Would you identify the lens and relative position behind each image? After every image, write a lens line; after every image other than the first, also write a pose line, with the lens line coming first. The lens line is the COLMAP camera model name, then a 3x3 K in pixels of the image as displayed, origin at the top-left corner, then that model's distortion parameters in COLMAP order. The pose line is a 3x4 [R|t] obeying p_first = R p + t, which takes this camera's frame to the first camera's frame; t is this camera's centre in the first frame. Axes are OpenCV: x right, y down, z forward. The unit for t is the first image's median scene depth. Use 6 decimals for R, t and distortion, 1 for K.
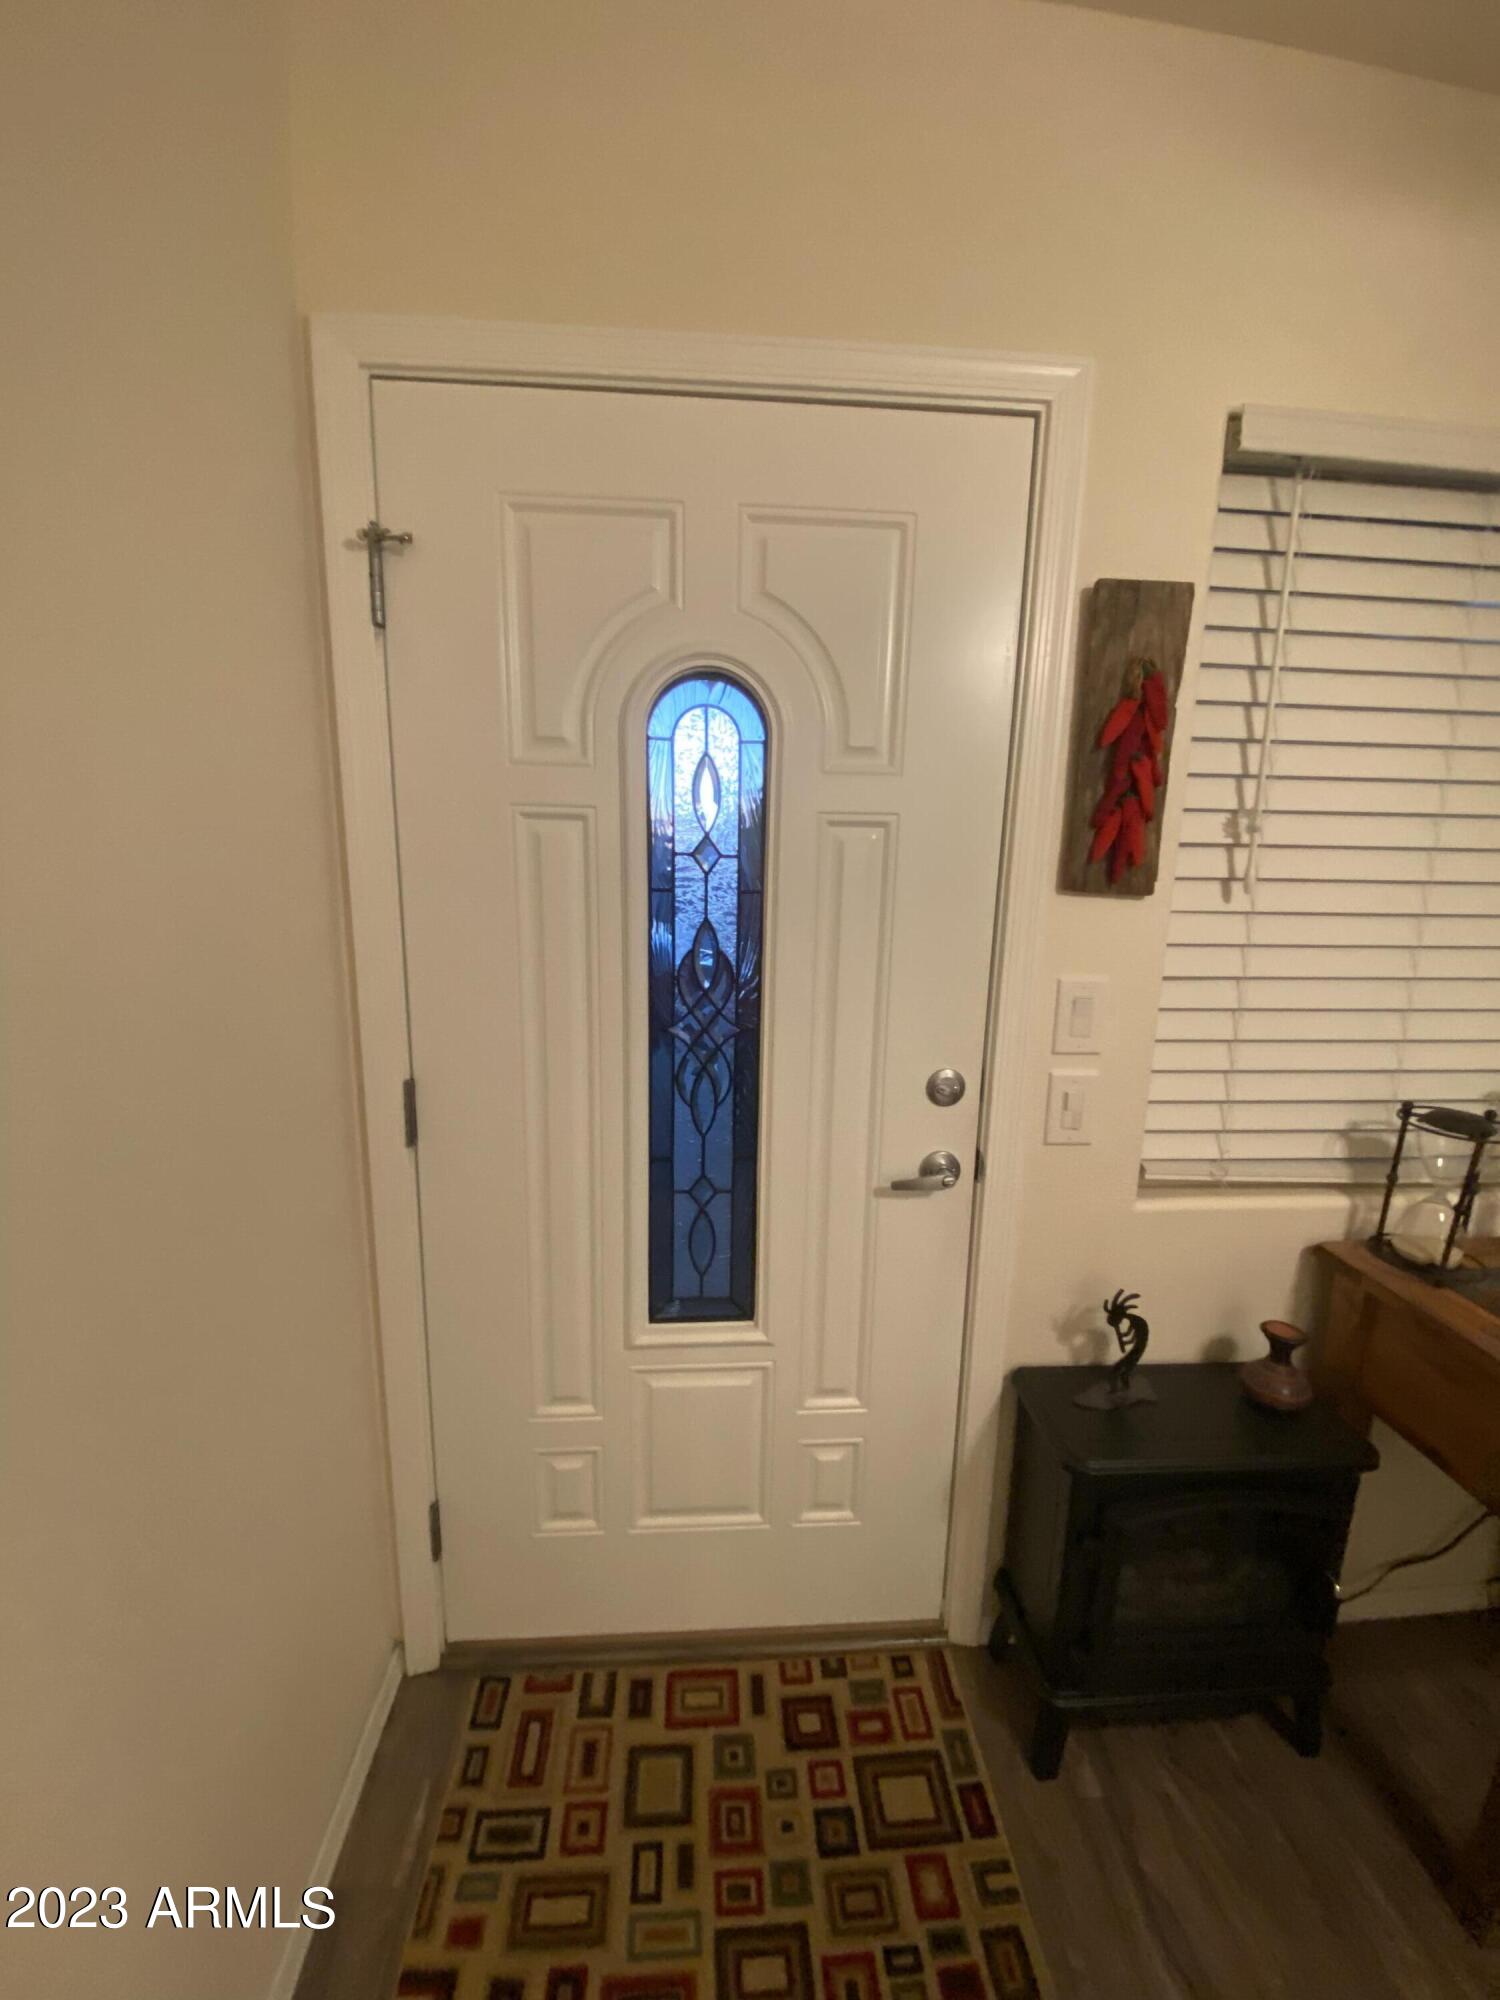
lens RADIAL K [[791.7, 0, 738.7], [0, 791.7, 1006.9], [0, 0, 1]] dist [0.021979, -0.023042]
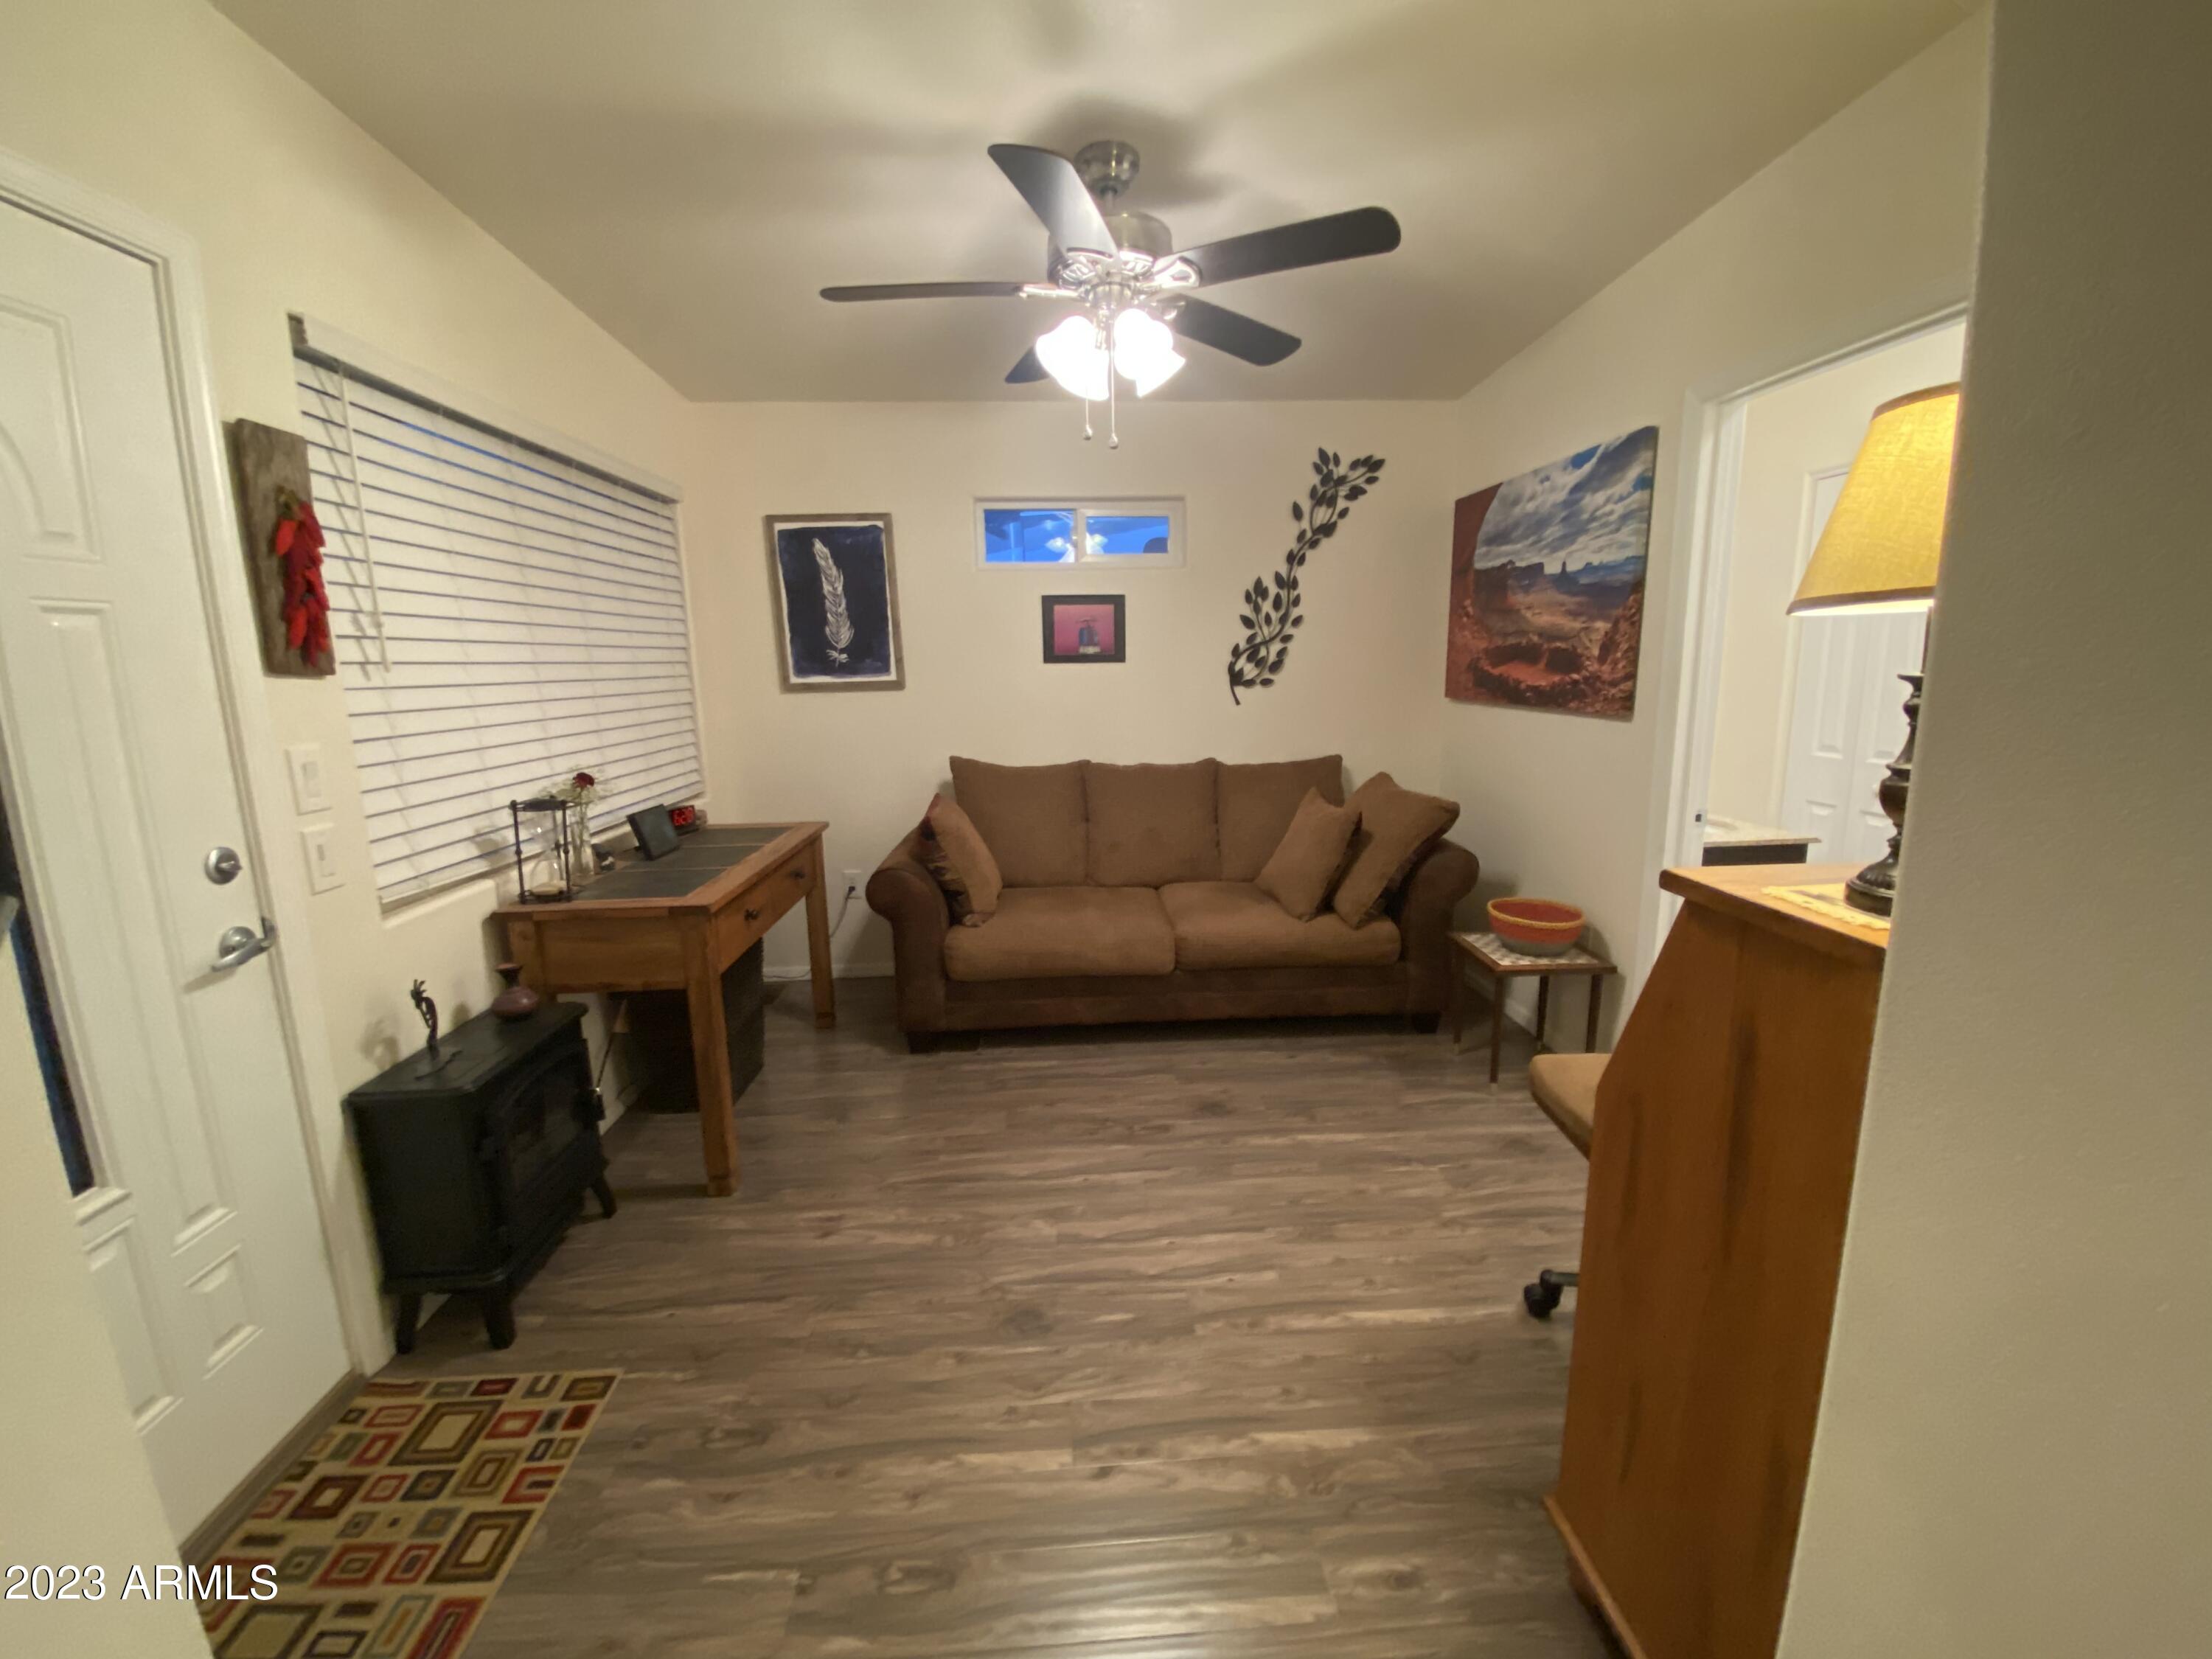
lens RADIAL K [[896.0, 0, 1113.6], [0, 896.0, 833.0], [0, 0, 1]] dist [0.029951, -0.026145]
pose [[-0.006758, -0.199232, 0.979929, -0.921209], [0.204107, 0.959046, 0.196394, 0.070037], [-0.978925, 0.201338, 0.034183, -0.209448]]
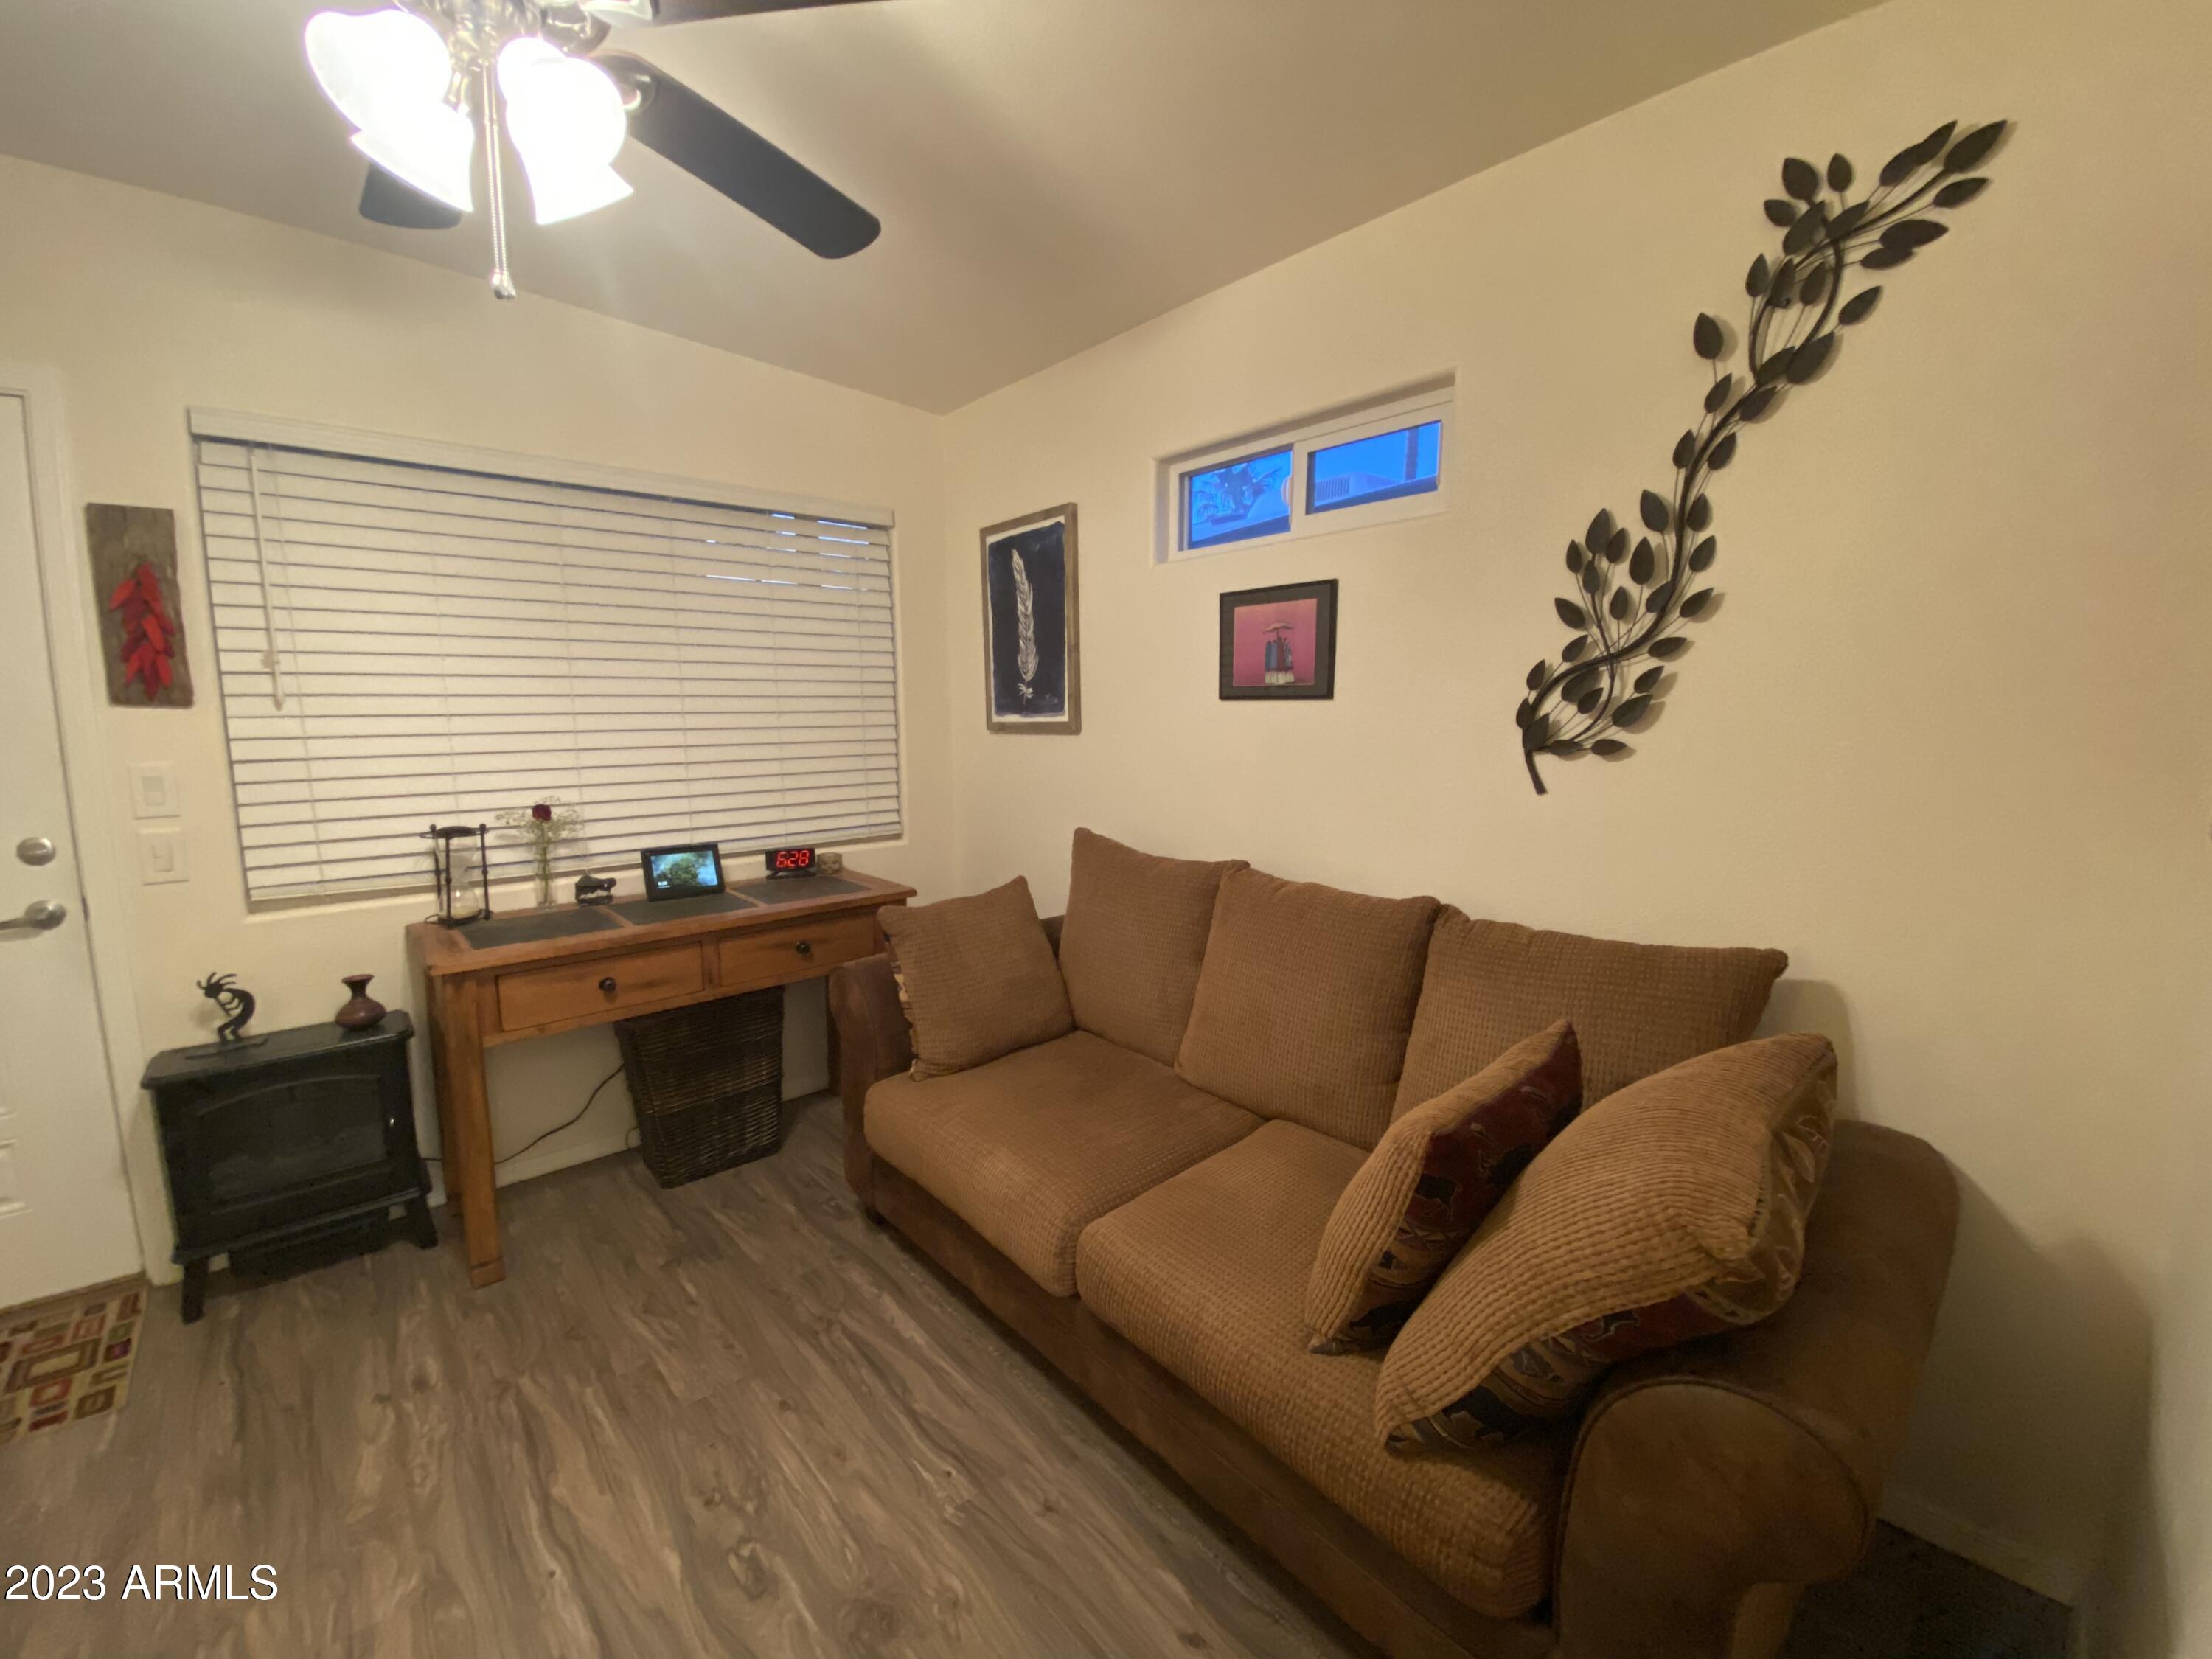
lens RADIAL K [[893.8, 0, 1104.9], [0, 893.8, 833.2], [0, 0, 1]] dist [0.008671, -0.016089]
pose [[0.781009, -0.101098, 0.616282, 0.787763], [0.130495, 0.991445, -0.002733, 0.321735], [-0.610733, 0.082556, 0.787521, -1.324124]]
